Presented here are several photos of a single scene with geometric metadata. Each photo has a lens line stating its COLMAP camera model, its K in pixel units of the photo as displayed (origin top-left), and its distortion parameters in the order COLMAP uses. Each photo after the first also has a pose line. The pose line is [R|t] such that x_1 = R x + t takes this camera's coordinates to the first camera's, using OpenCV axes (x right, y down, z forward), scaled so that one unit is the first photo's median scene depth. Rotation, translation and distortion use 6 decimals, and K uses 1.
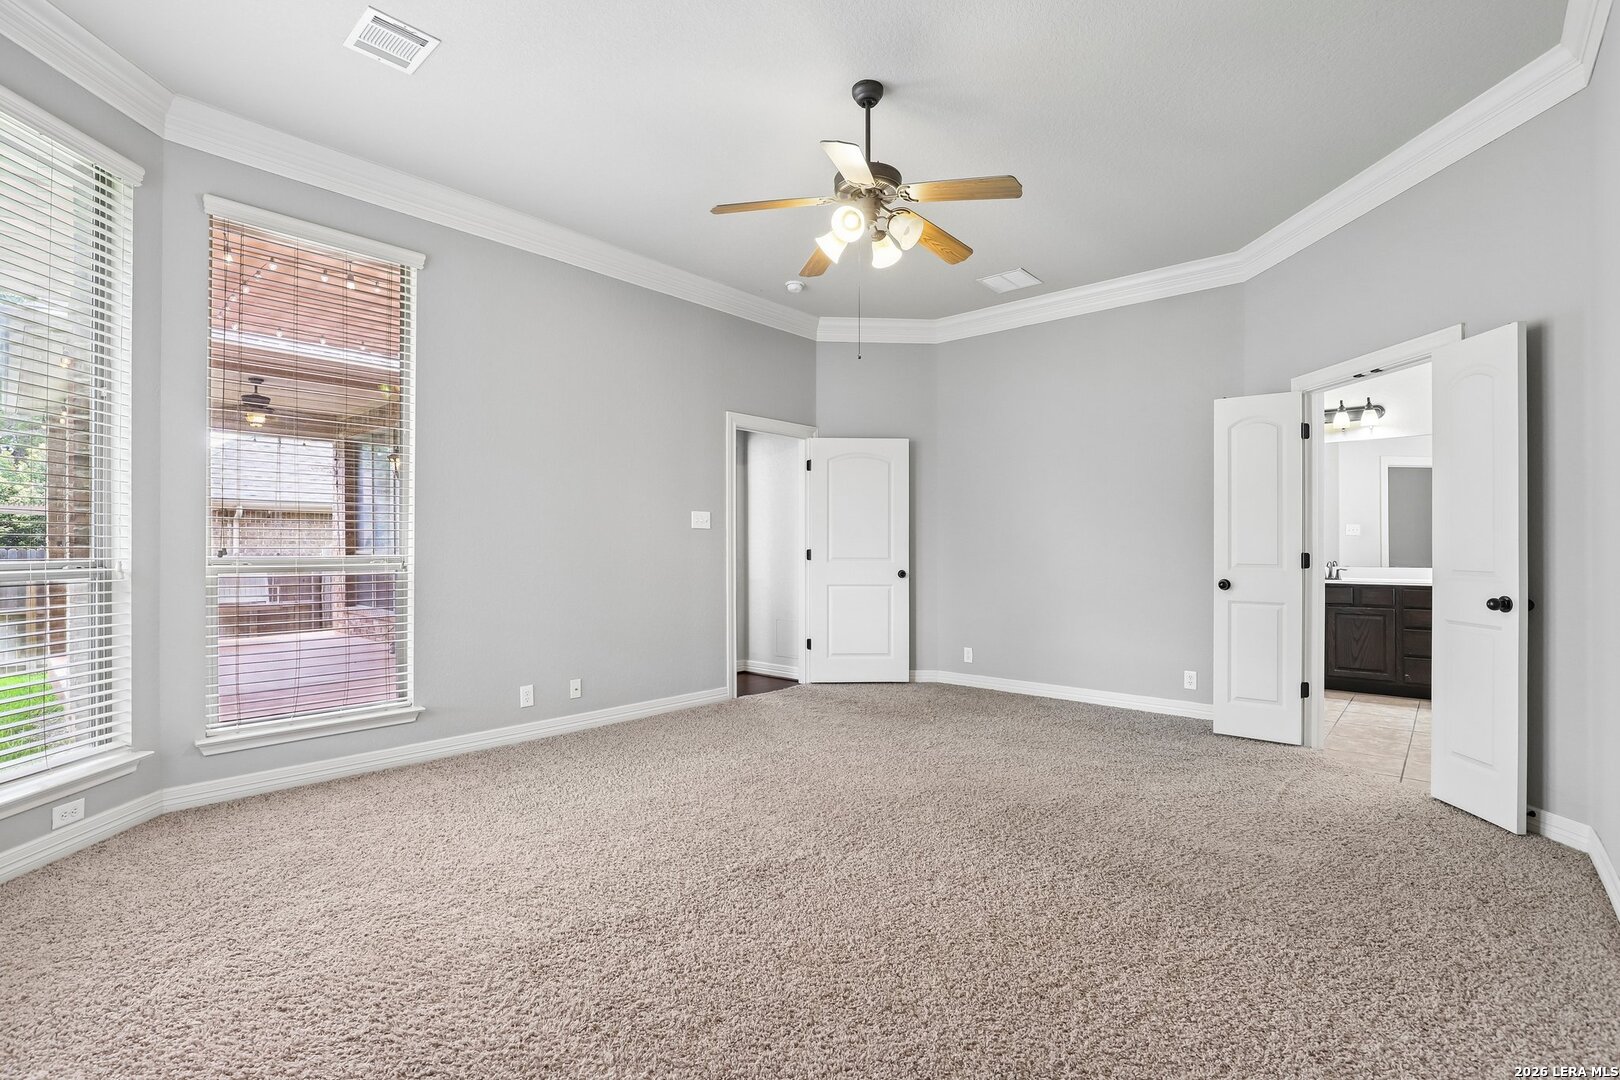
lens RADIAL K [[745.2, 0, 818.9], [0, 745.2, 545.4], [0, 0, 1]] dist [-0.020087, 0.000821]
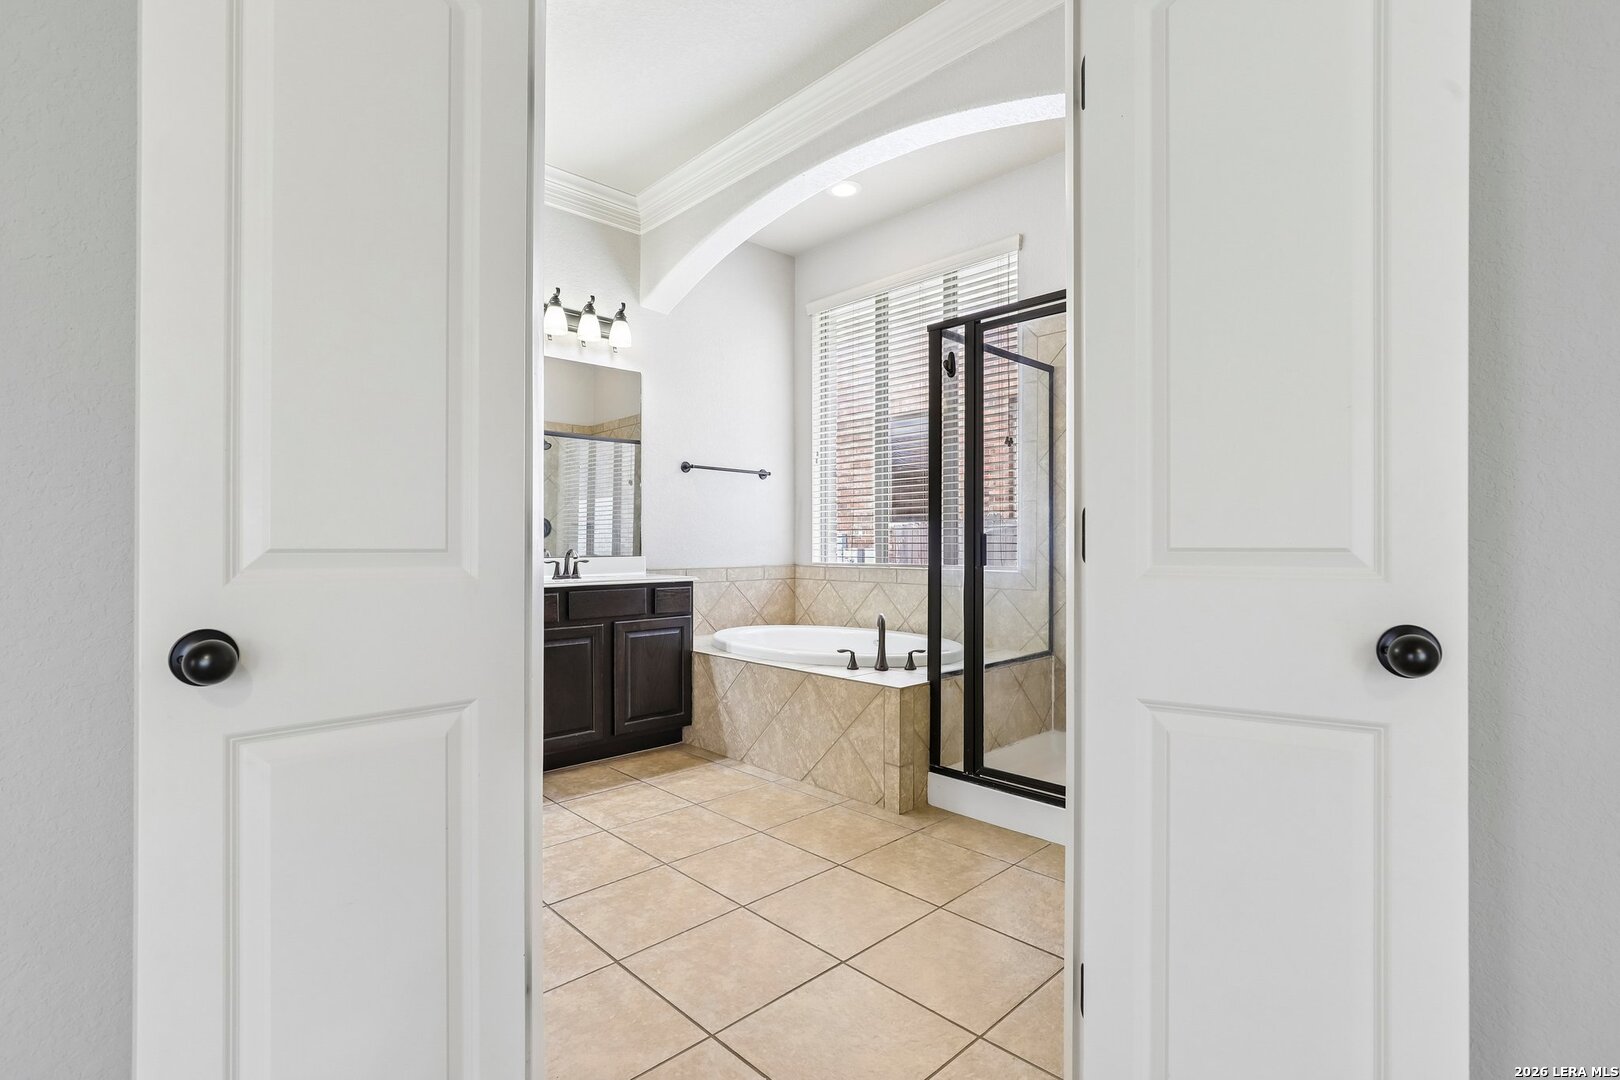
lens RADIAL K [[750.4, 0, 812.1], [0, 750.4, 546.6], [0, 0, 1]] dist [-0.028088, 0.000402]
pose [[0.094968, -0.004959, 0.995468, 0.311801], [0.000533, 0.999988, 0.004930, 0.019145], [-0.995480, 0.000062, 0.094969, 0.693771]]
